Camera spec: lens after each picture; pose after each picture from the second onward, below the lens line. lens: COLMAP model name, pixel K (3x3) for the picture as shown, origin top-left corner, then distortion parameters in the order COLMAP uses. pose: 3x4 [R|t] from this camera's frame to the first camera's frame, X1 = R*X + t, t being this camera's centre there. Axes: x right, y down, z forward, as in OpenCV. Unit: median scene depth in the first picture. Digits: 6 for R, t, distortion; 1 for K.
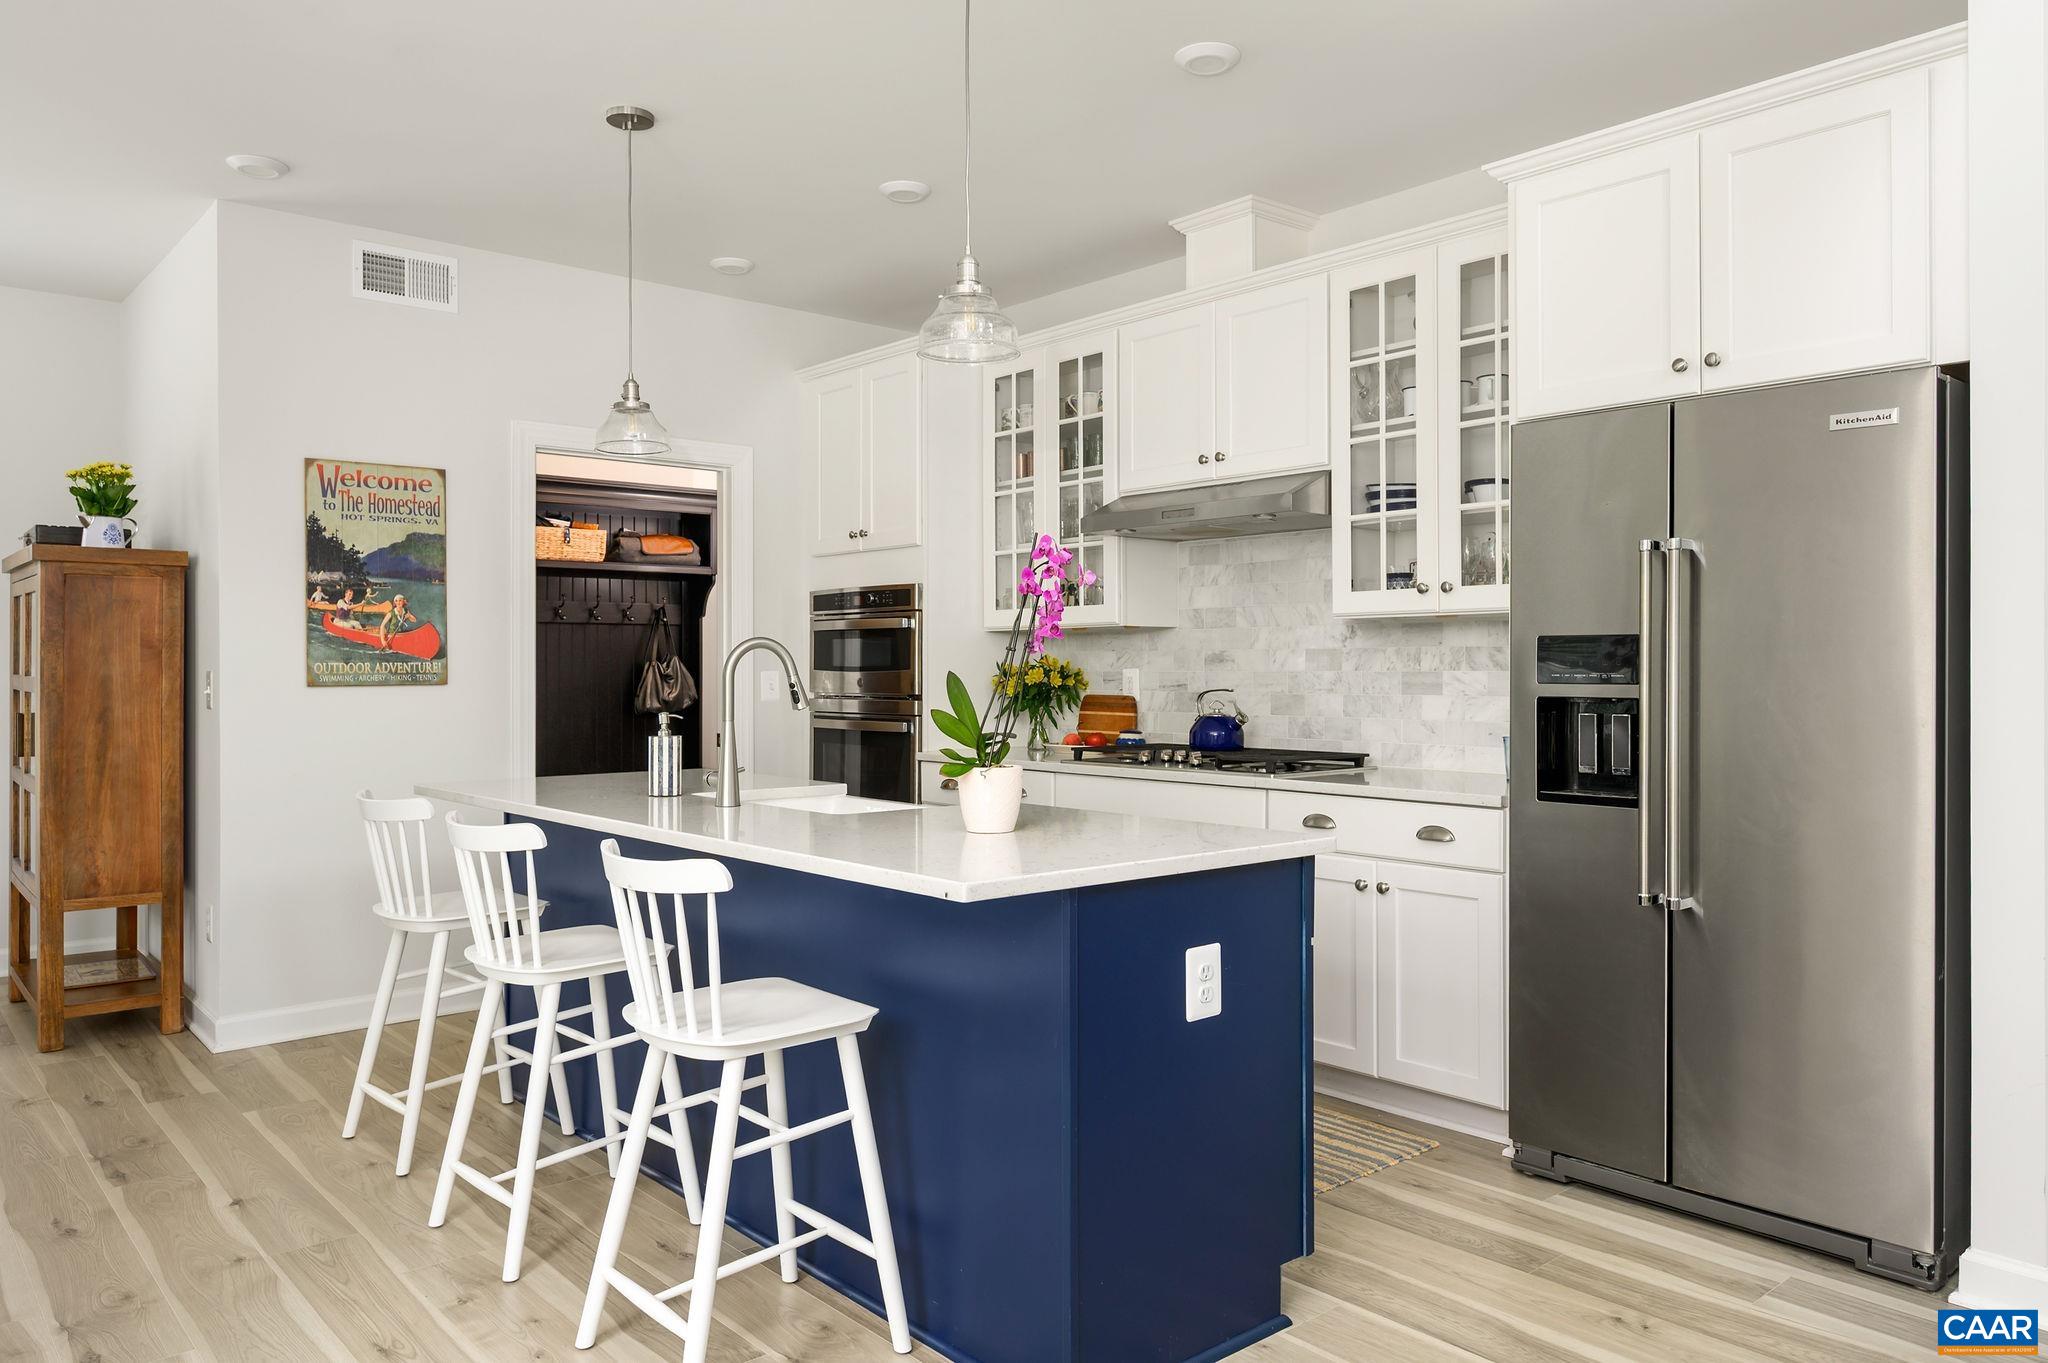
lens RADIAL K [[1411.5, 0, 1024.1], [0, 1411.5, 671.3], [0, 0, 1]] dist [0.008663, 0.008960]
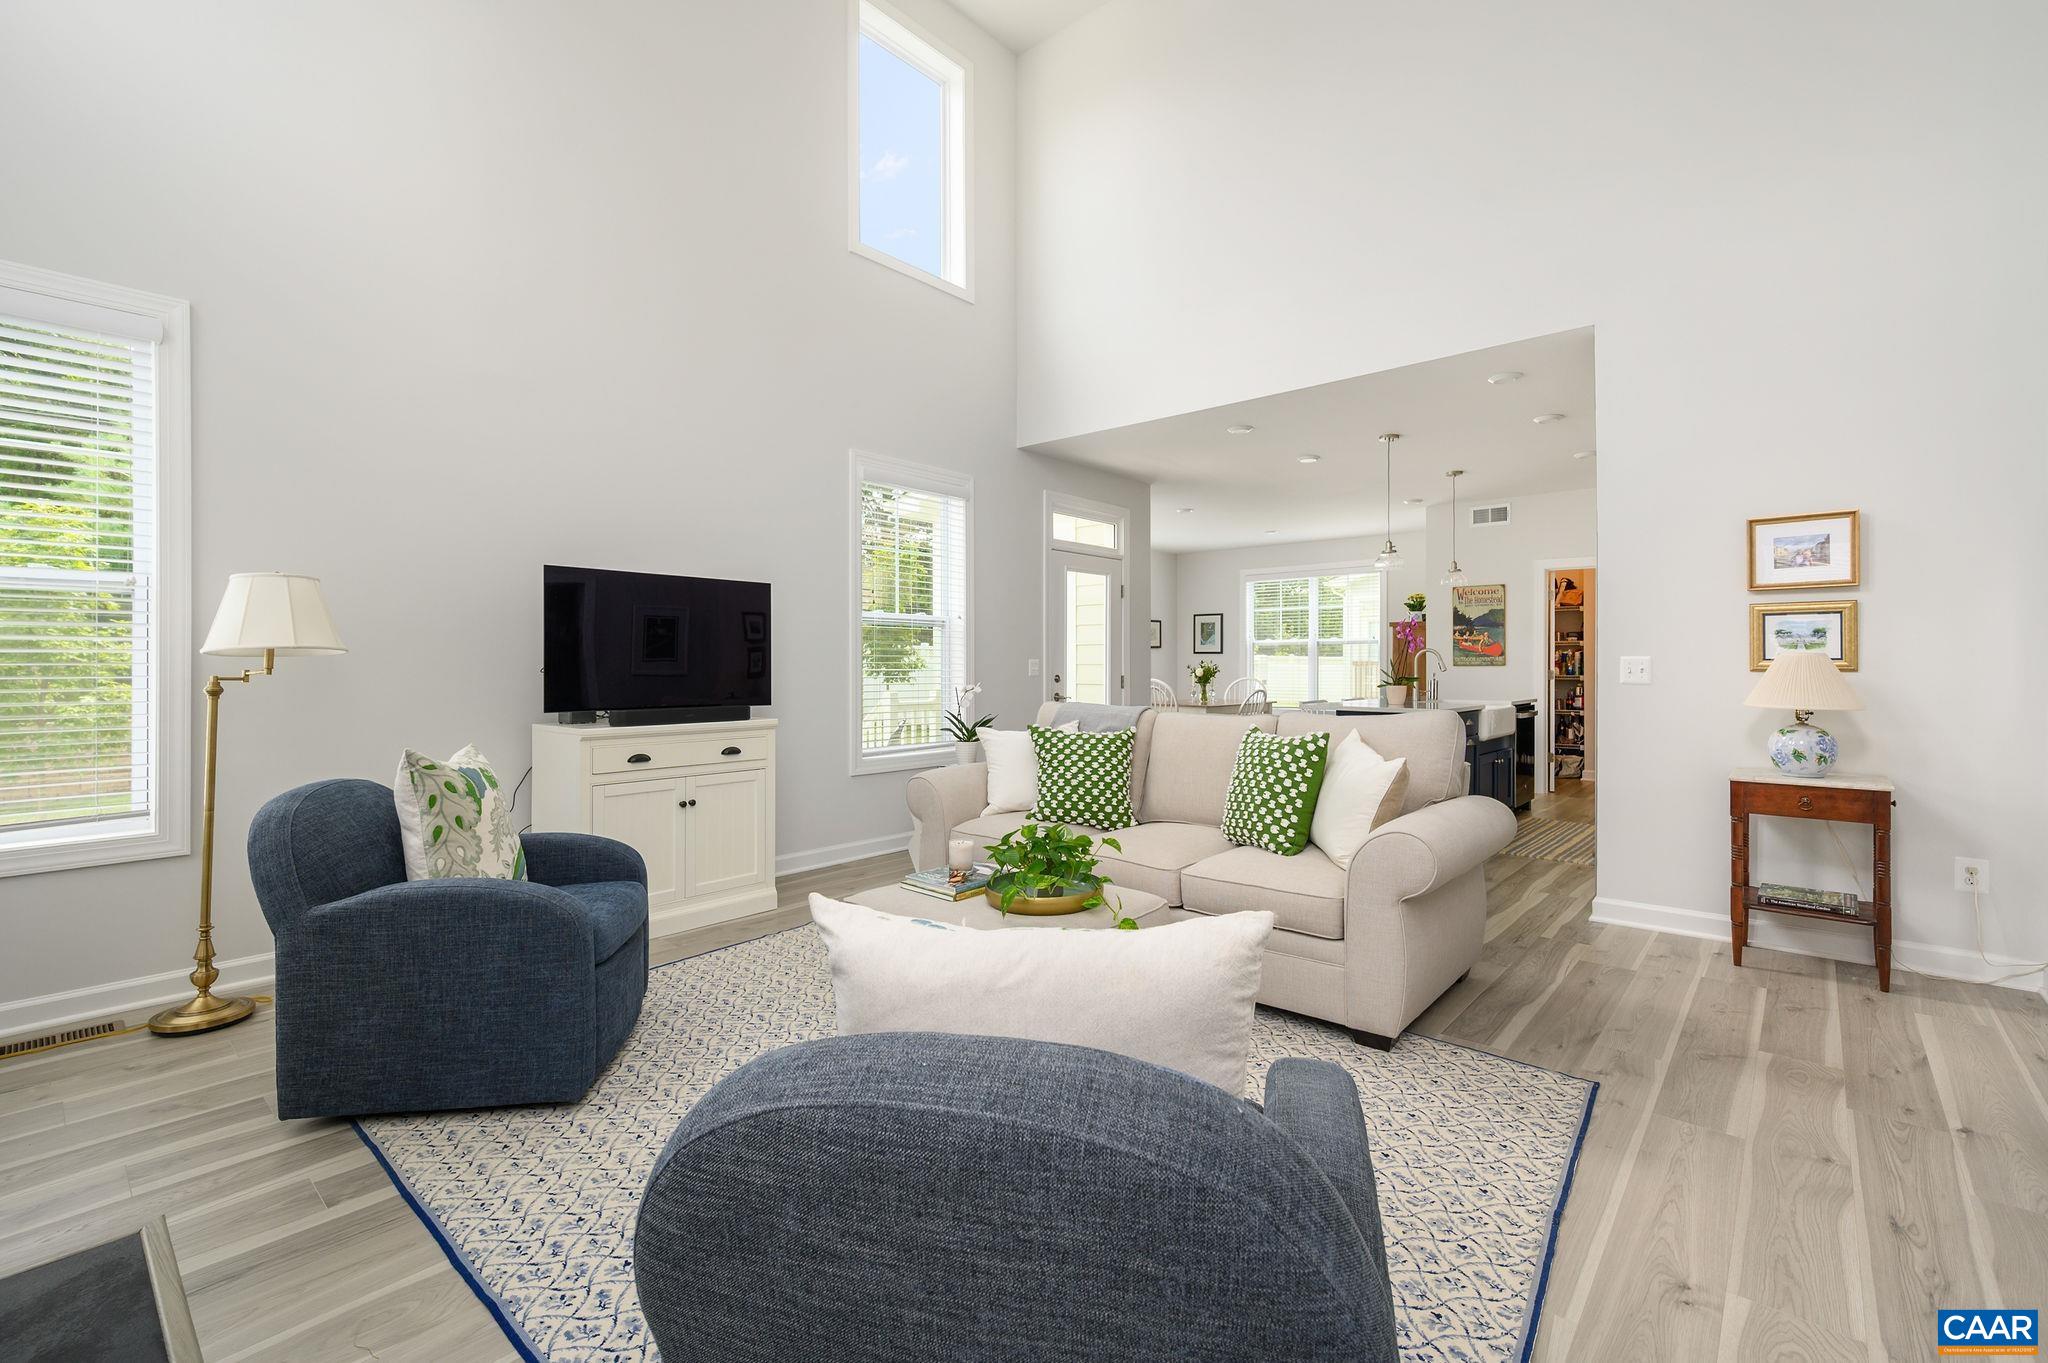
lens RADIAL K [[903.8, 0, 1023.9], [0, 903.8, 671.1], [0, 0, 1]] dist [-0.002992, -0.000533]
pose [[0.129687, 0.003230, -0.991550, 1.247089], [-0.005560, 0.999981, 0.002530, 0.022485], [0.991539, 0.005185, 0.129703, -0.121772]]
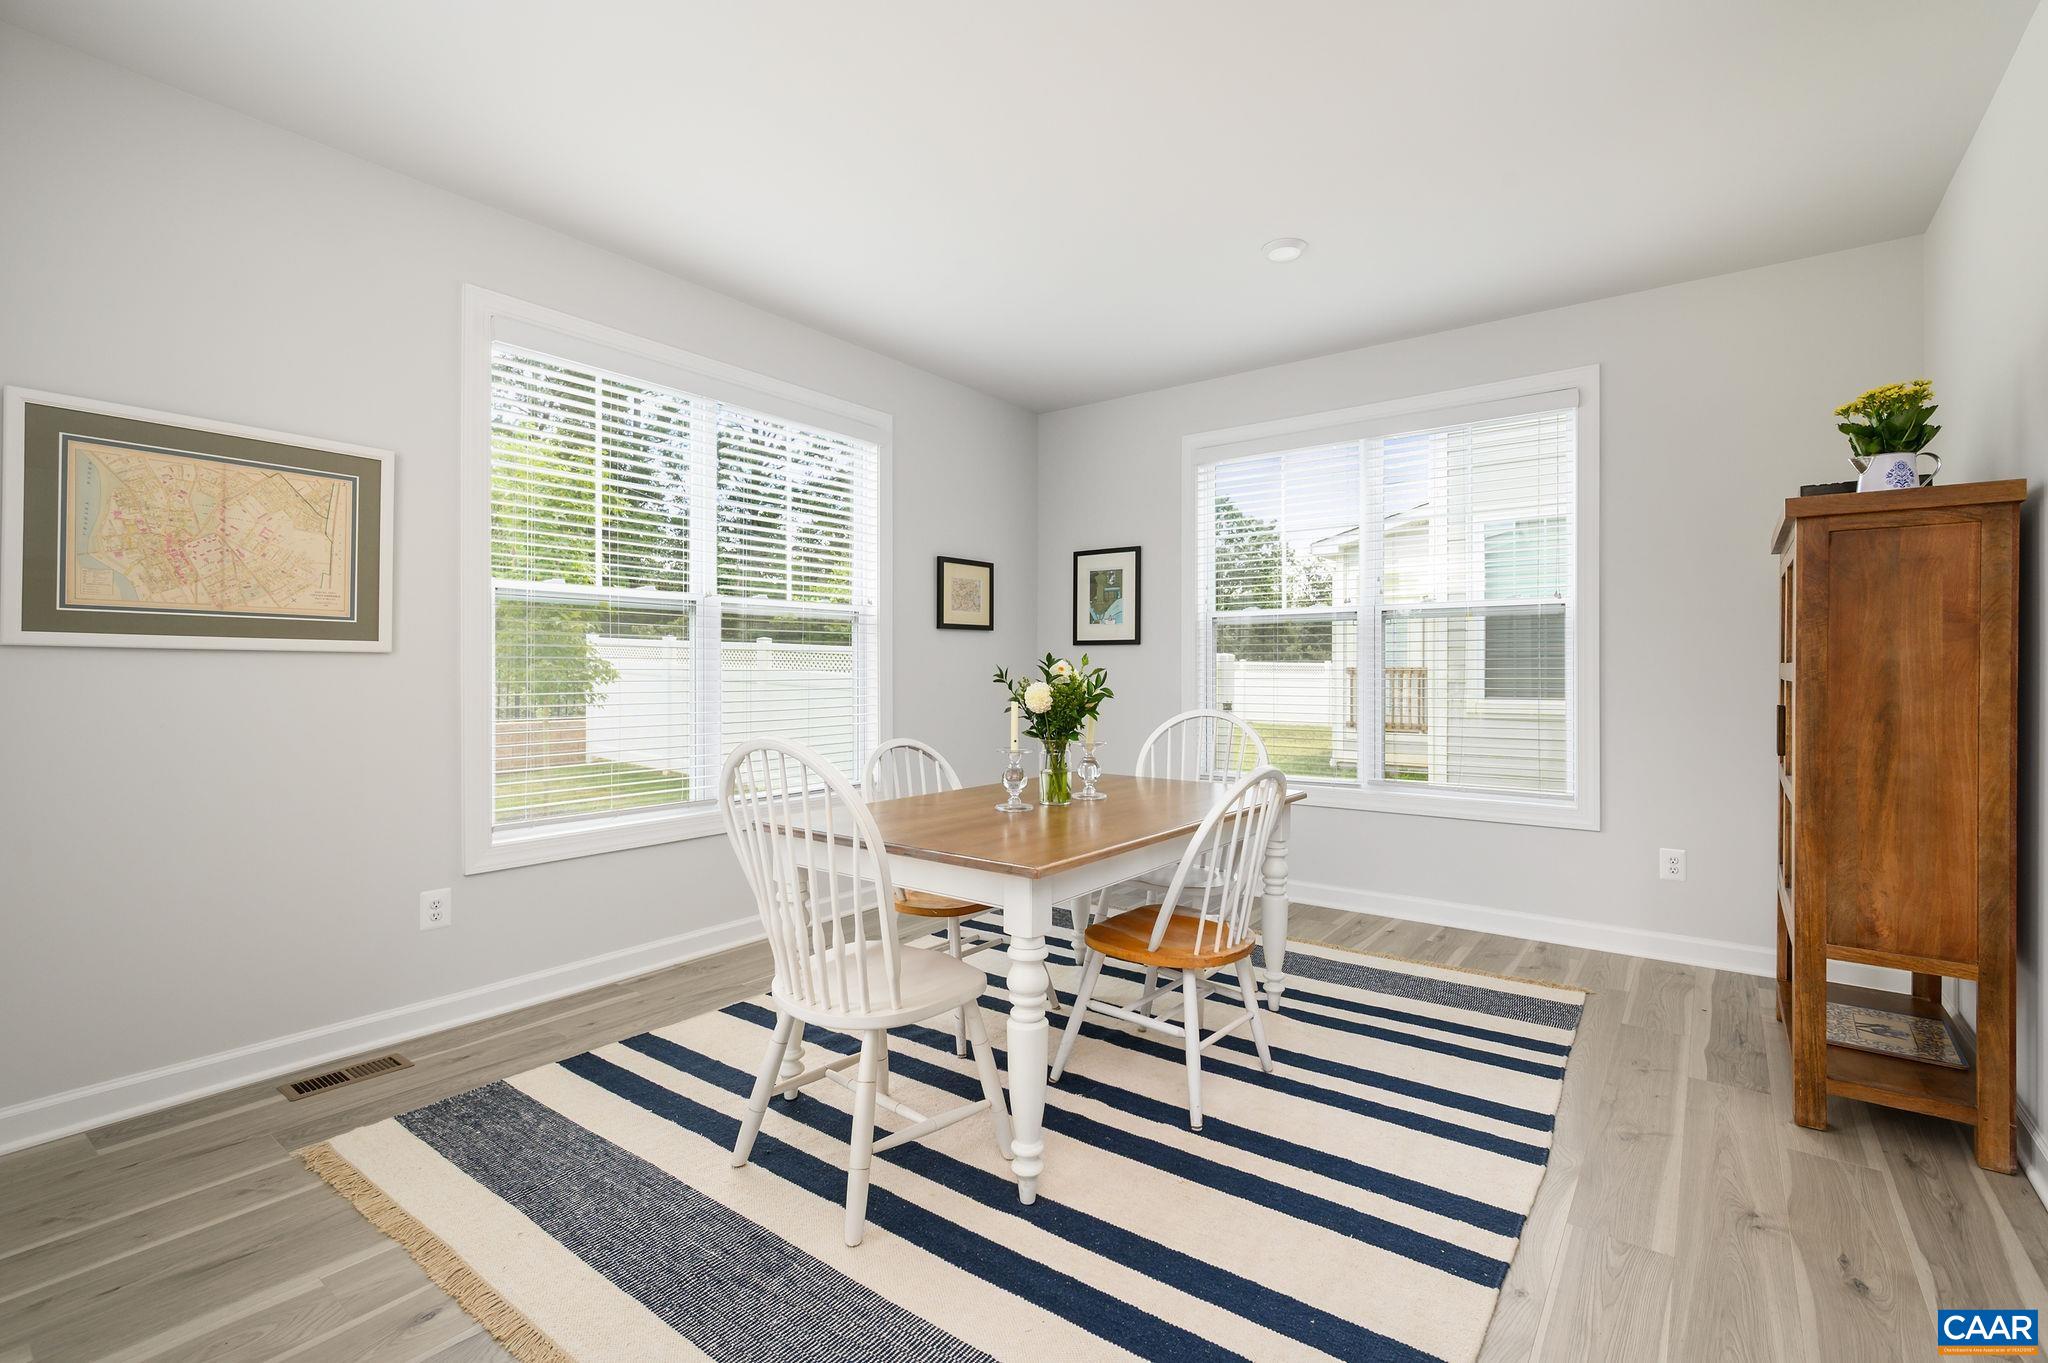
lens RADIAL K [[903.8, 0, 1022.3], [0, 903.8, 672.9], [0, 0, 1]] dist [-0.002992, -0.000533]
pose [[0.198317, -0.002475, -0.980135, -0.263191], [-0.008445, 0.999955, -0.004234, 0.015492], [0.980102, 0.009117, 0.198287, 0.444070]]
